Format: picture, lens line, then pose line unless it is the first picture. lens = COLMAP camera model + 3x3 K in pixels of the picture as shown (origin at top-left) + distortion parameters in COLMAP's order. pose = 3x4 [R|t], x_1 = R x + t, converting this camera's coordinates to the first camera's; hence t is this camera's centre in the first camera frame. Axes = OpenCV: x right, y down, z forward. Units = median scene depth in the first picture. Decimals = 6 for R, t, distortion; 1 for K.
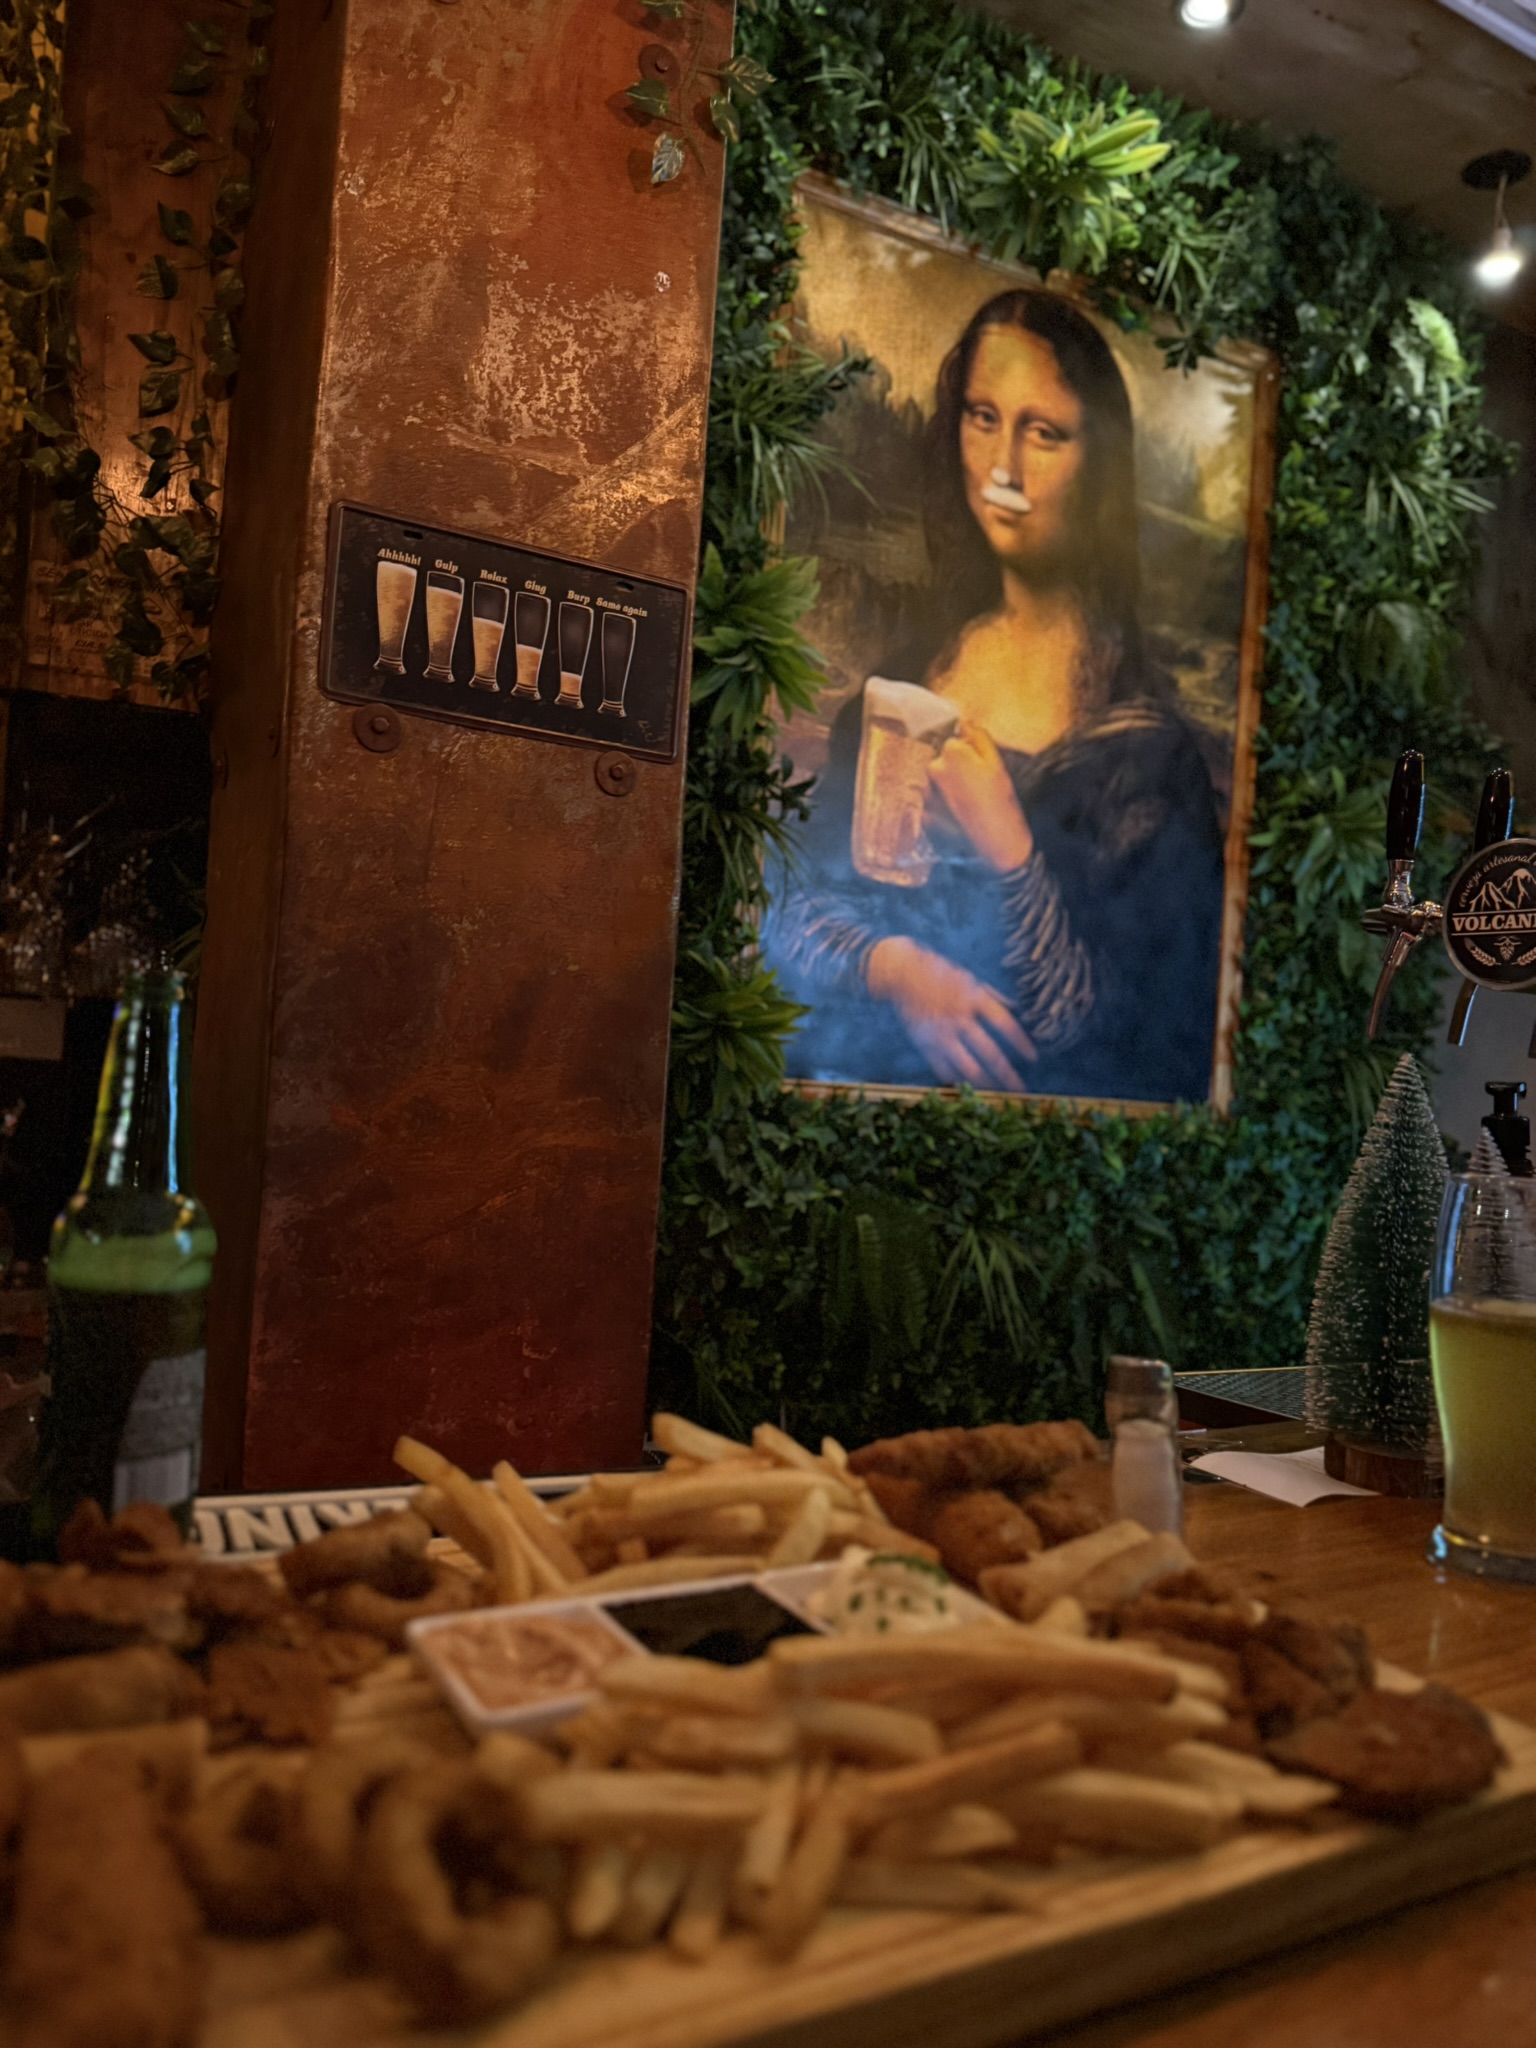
lens RADIAL K [[1461.4, 0, 768.0], [0, 1461.4, 1024.0], [0, 0, 1]] dist [0.136411, -0.254827]
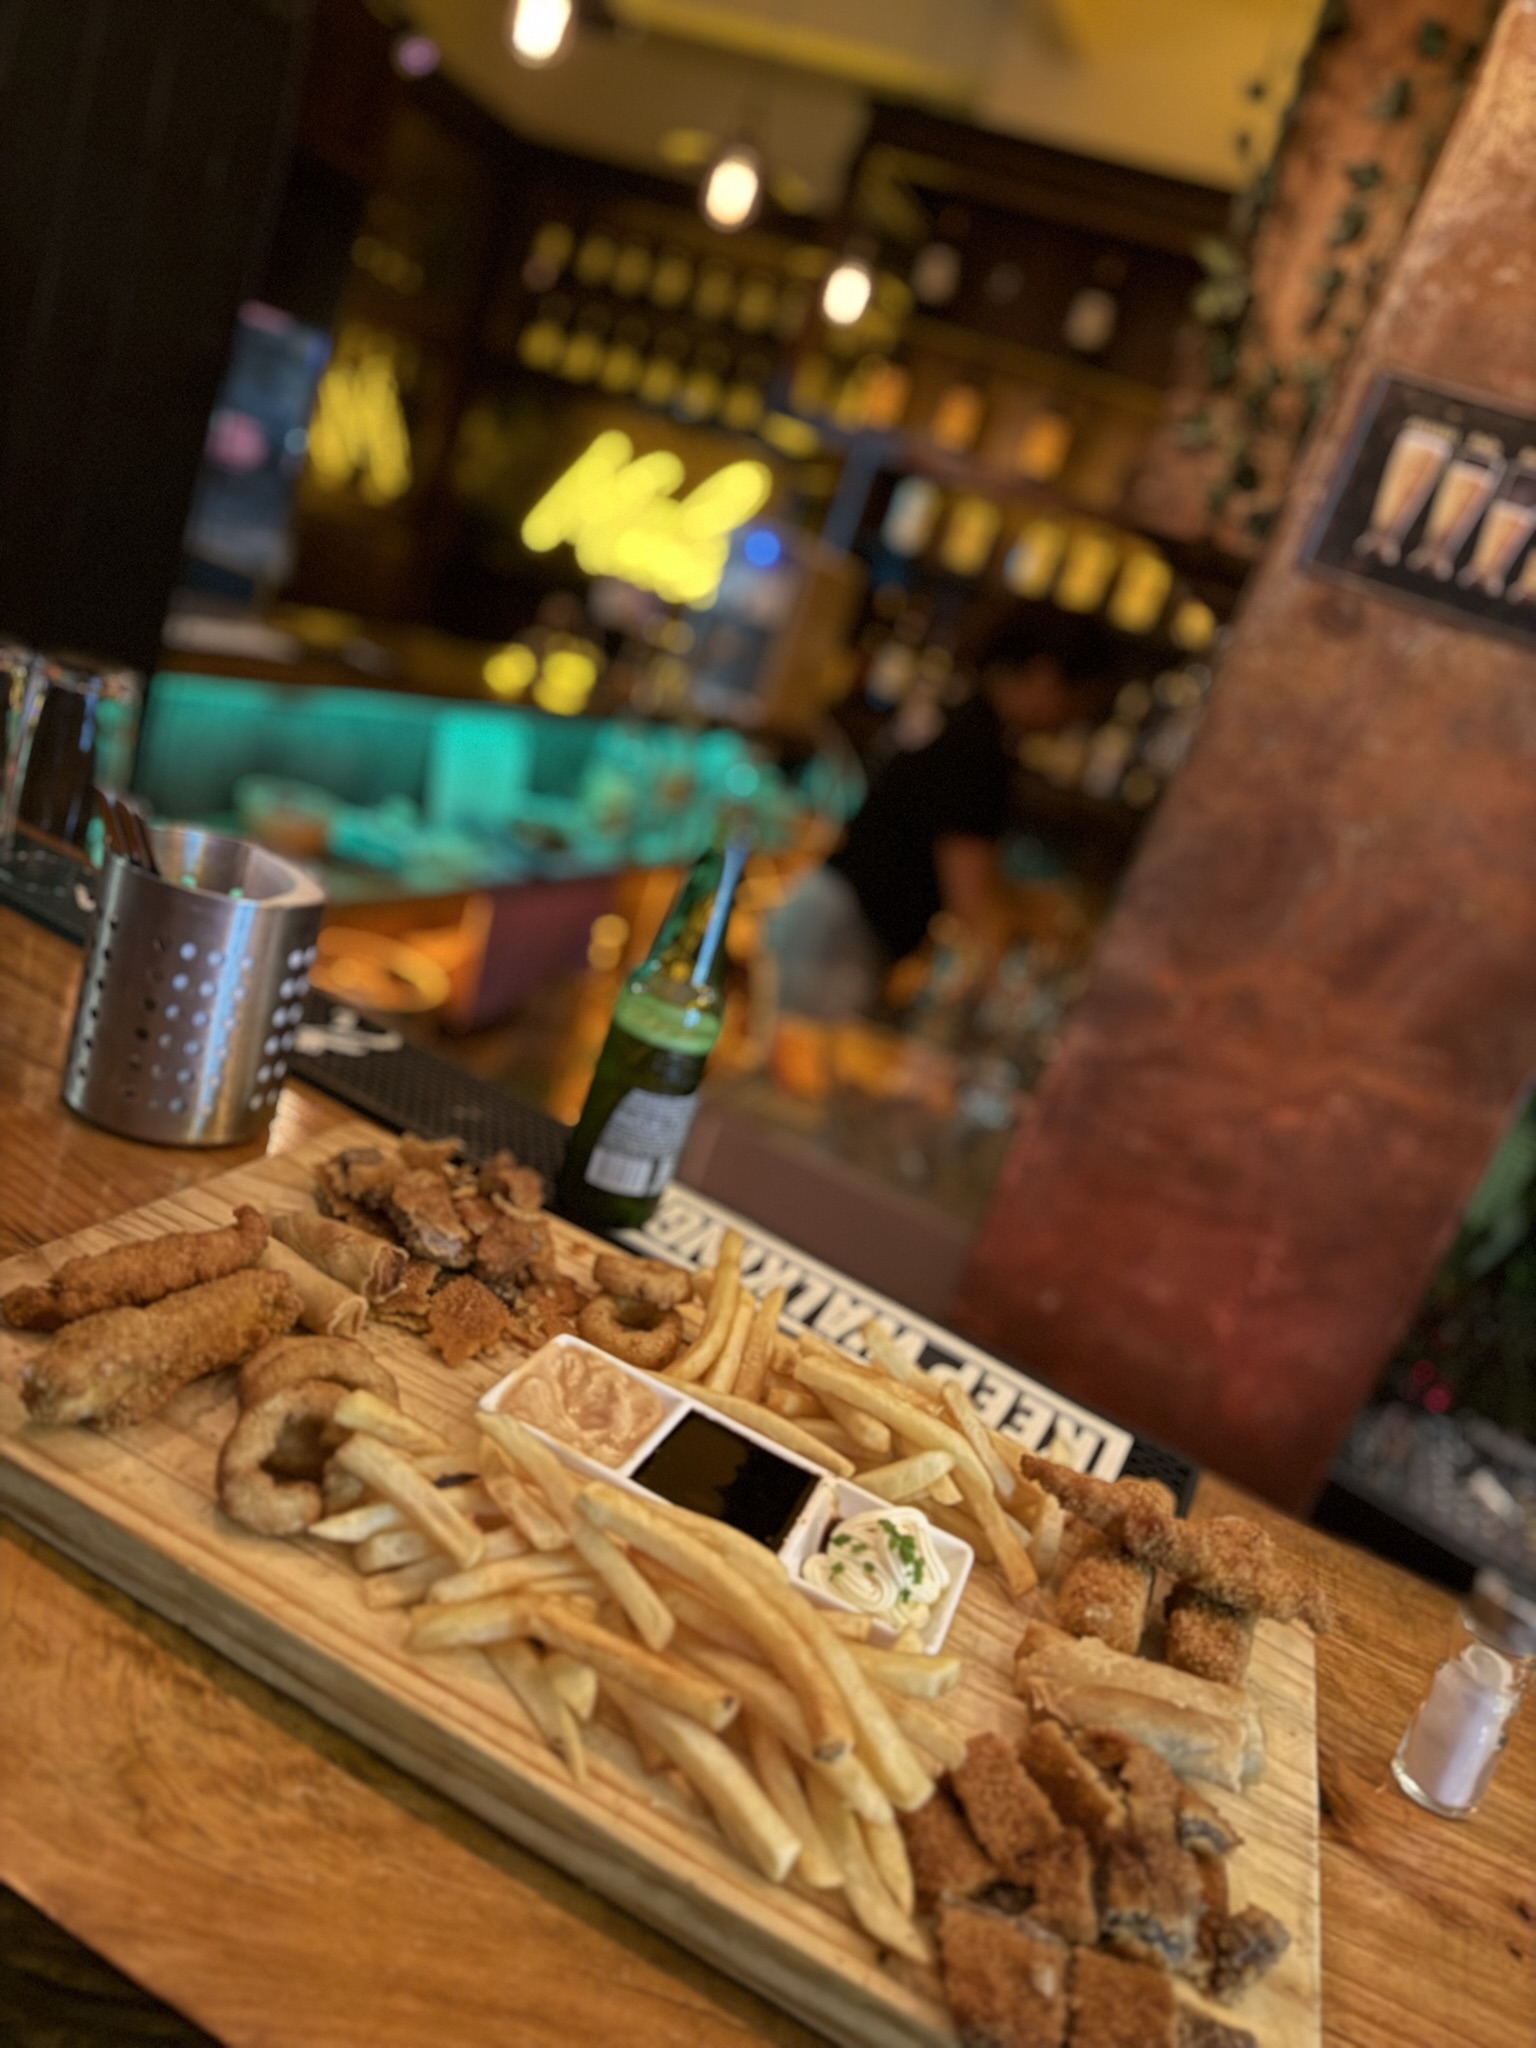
lens RADIAL K [[1480.2, 0, 768.0], [0, 1480.2, 1024.0], [0, 0, 1]] dist [0.008813, -0.001907]
pose [[0.627099, 0.367412, -0.686844, 0.558146], [-0.269800, 0.929639, 0.250959, -0.199034], [0.730722, 0.027934, 0.682103, 0.174515]]
